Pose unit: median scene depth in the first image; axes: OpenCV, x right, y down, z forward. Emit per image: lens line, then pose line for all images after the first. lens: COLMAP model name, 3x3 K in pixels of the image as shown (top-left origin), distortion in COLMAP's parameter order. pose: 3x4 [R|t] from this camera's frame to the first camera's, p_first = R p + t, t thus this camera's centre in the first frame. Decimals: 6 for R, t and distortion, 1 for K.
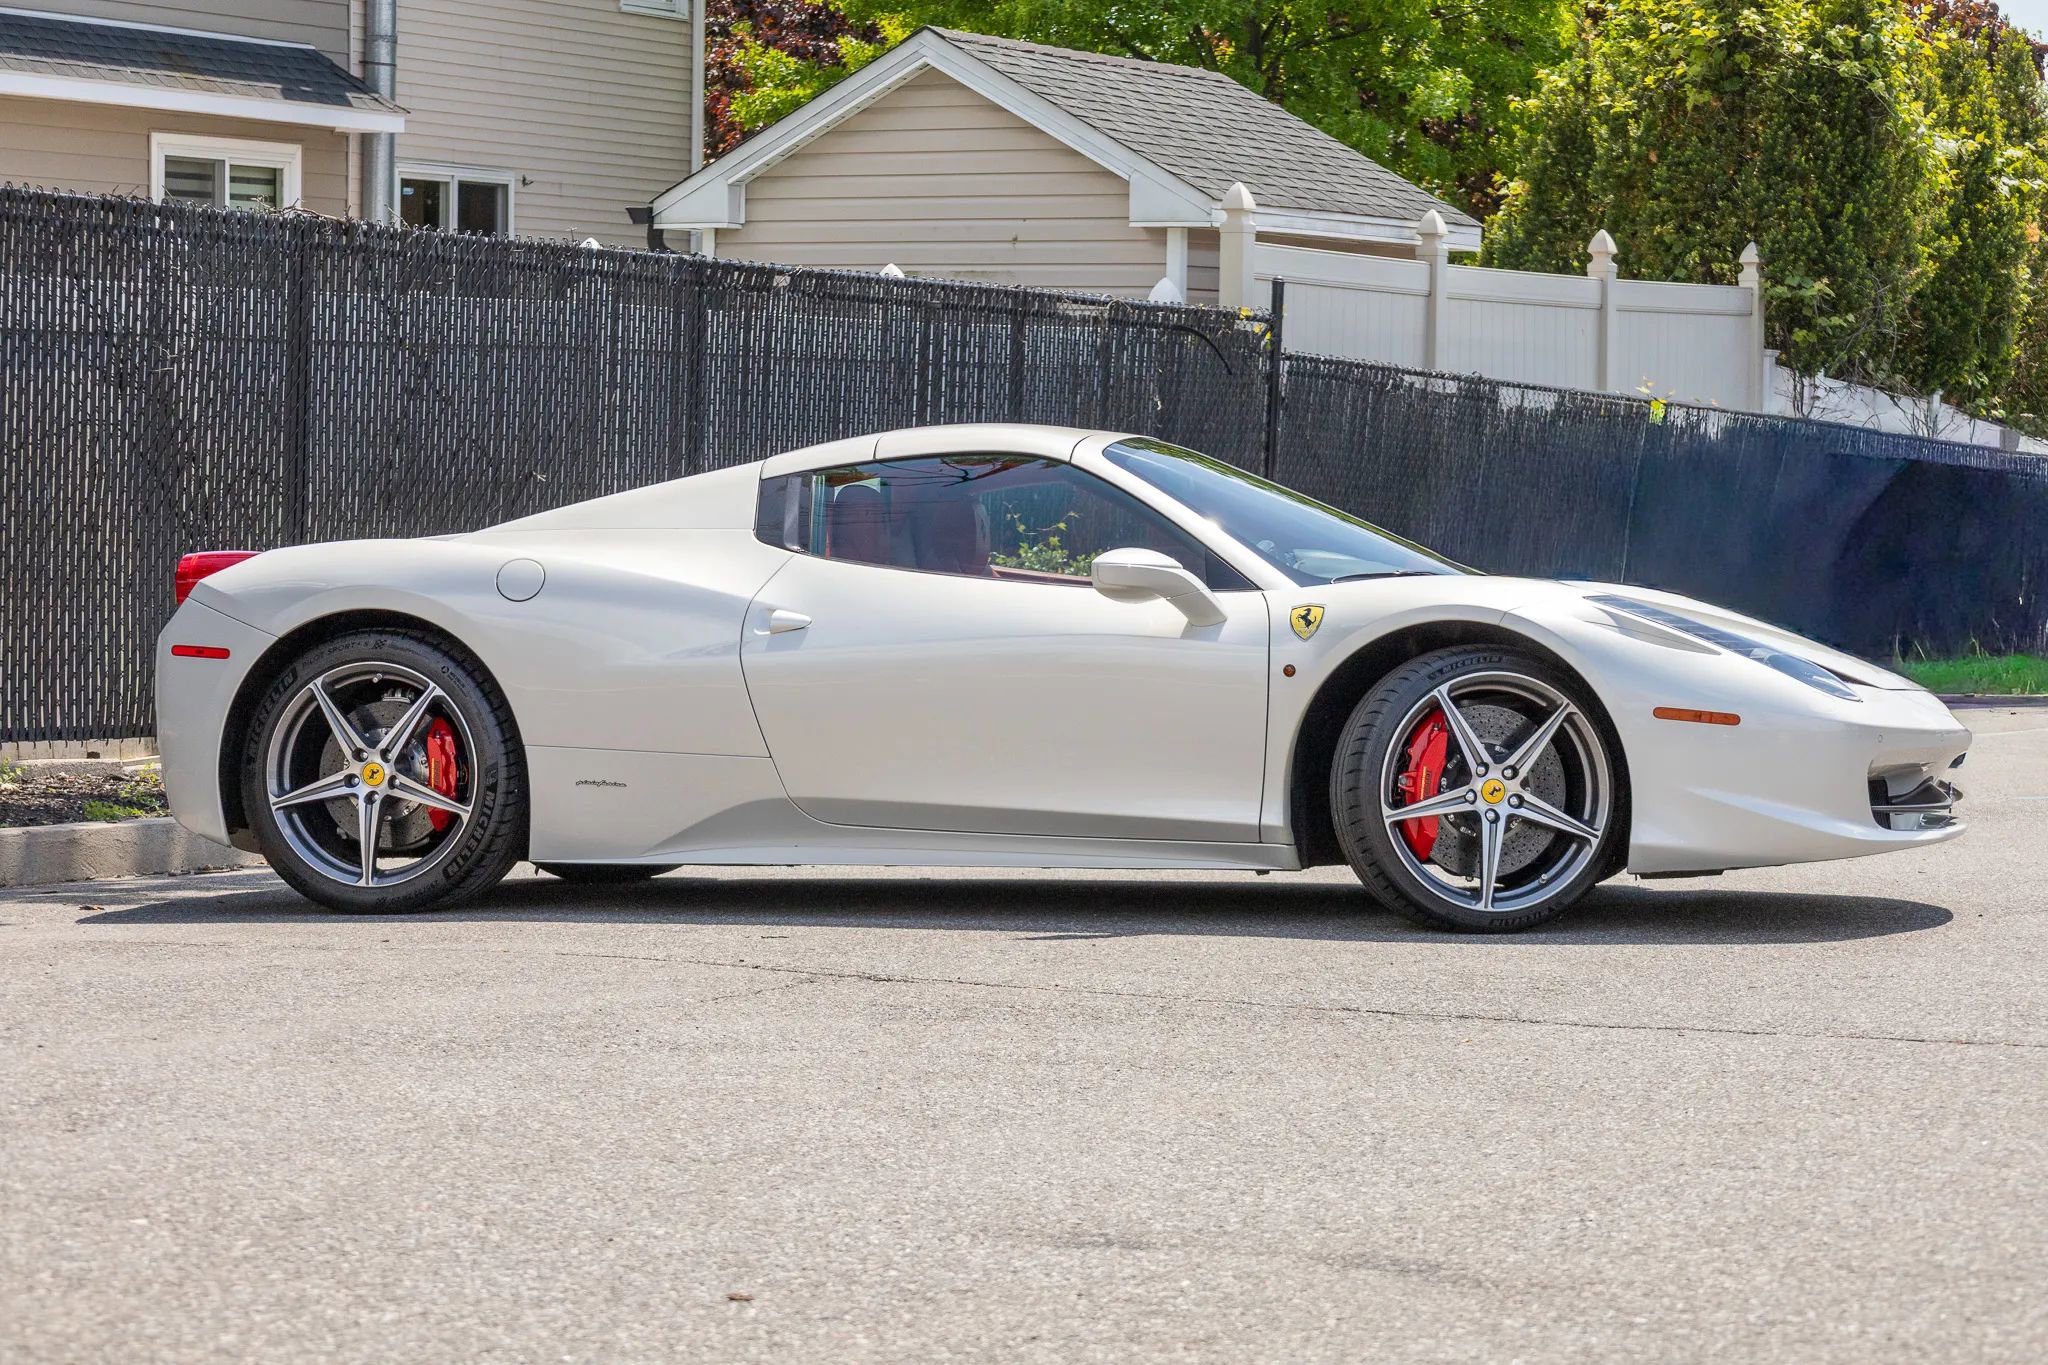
lens RADIAL K [[5339.2, 0, 1023.2], [0, 5339.2, 696.8], [0, 0, 1]] dist [-0.020577, 0.000000]
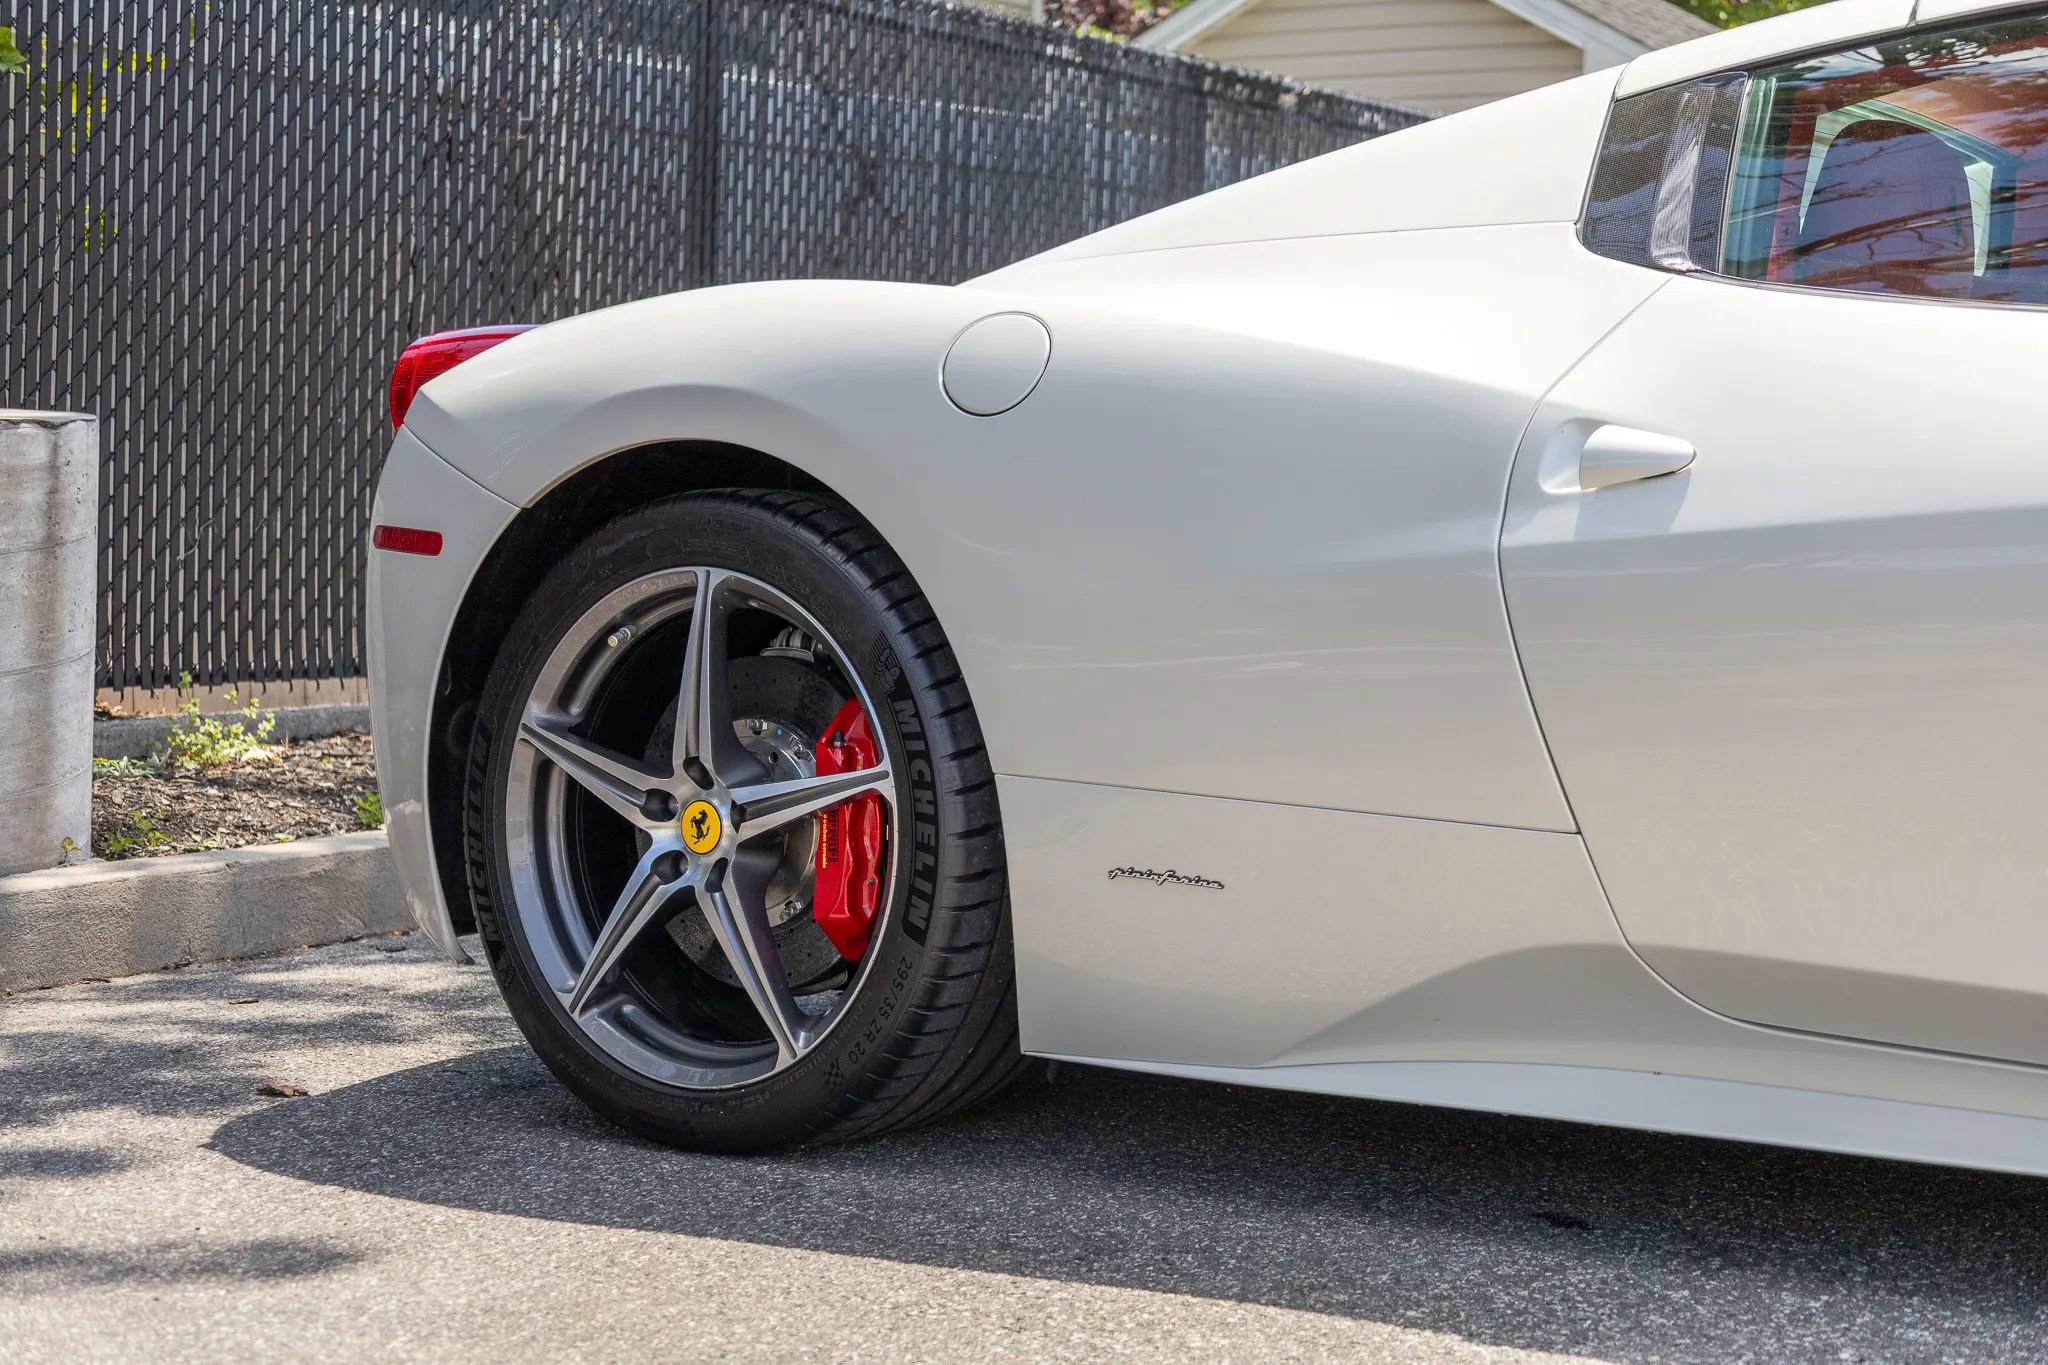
lens RADIAL K [[3120.3, 0, 1025.9], [0, 3120.3, 679.4], [0, 0, 1]] dist [-0.007957, 0.000000]
pose [[0.999709, 0.004813, -0.023659, -0.073250], [-0.004118, 0.999561, 0.029335, -0.002981], [0.023790, -0.029229, 0.999290, 0.515446]]
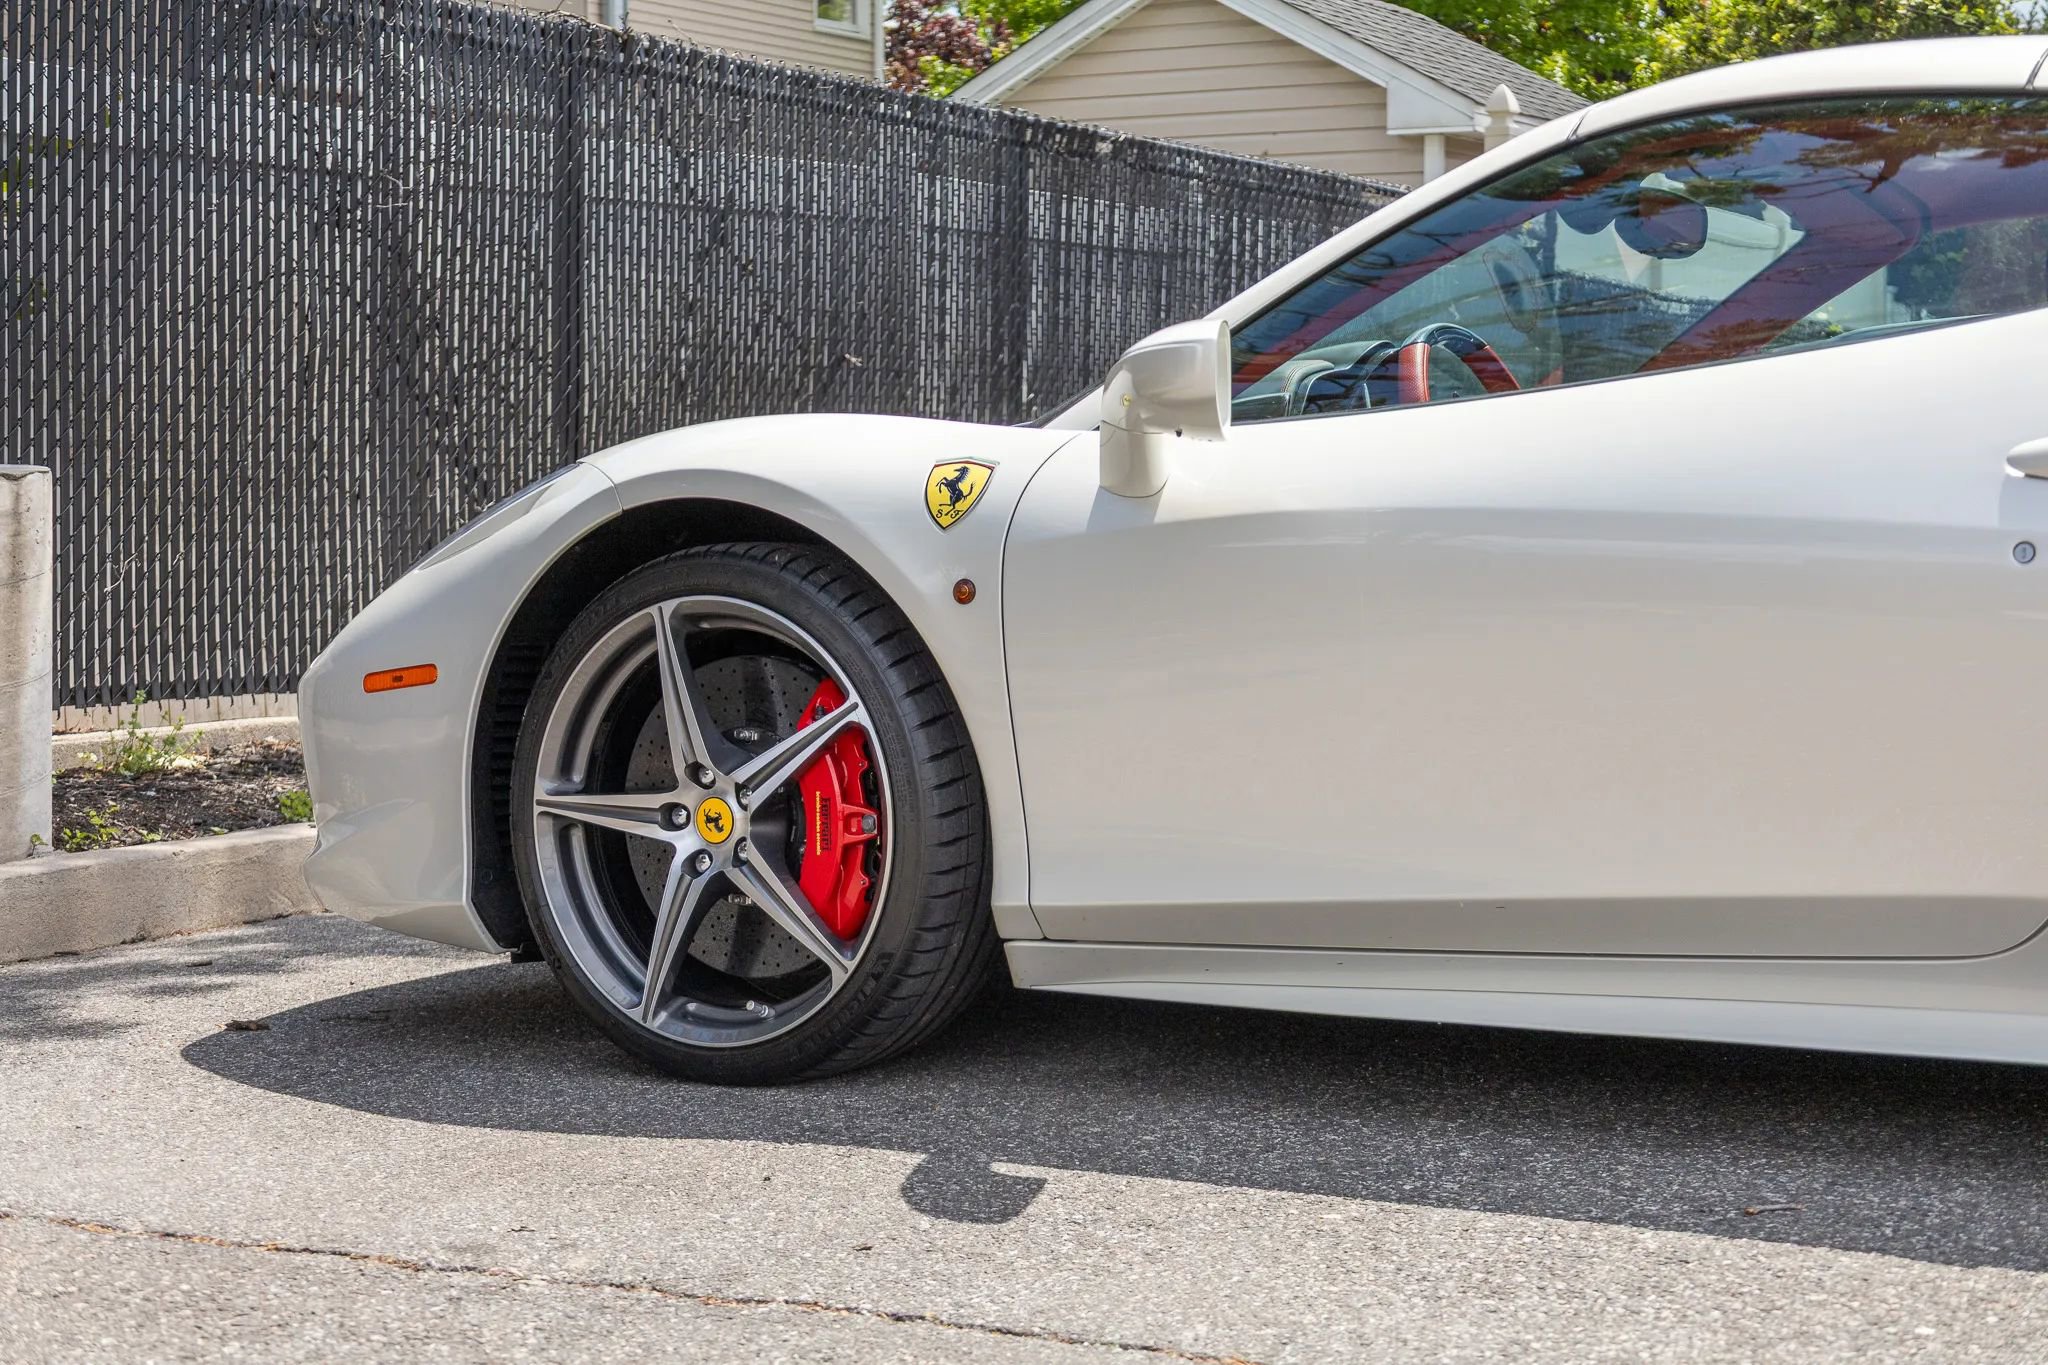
lens RADIAL K [[3120.3, 0, 1017.0], [0, 3120.3, 686.7], [0, 0, 1]] dist [-0.007957, 0.000000]
pose [[0.999695, -0.018397, 0.016496, -0.069537], [0.017936, 0.999456, 0.027670, -0.002624], [-0.016996, -0.027366, 0.999481, 0.474768]]
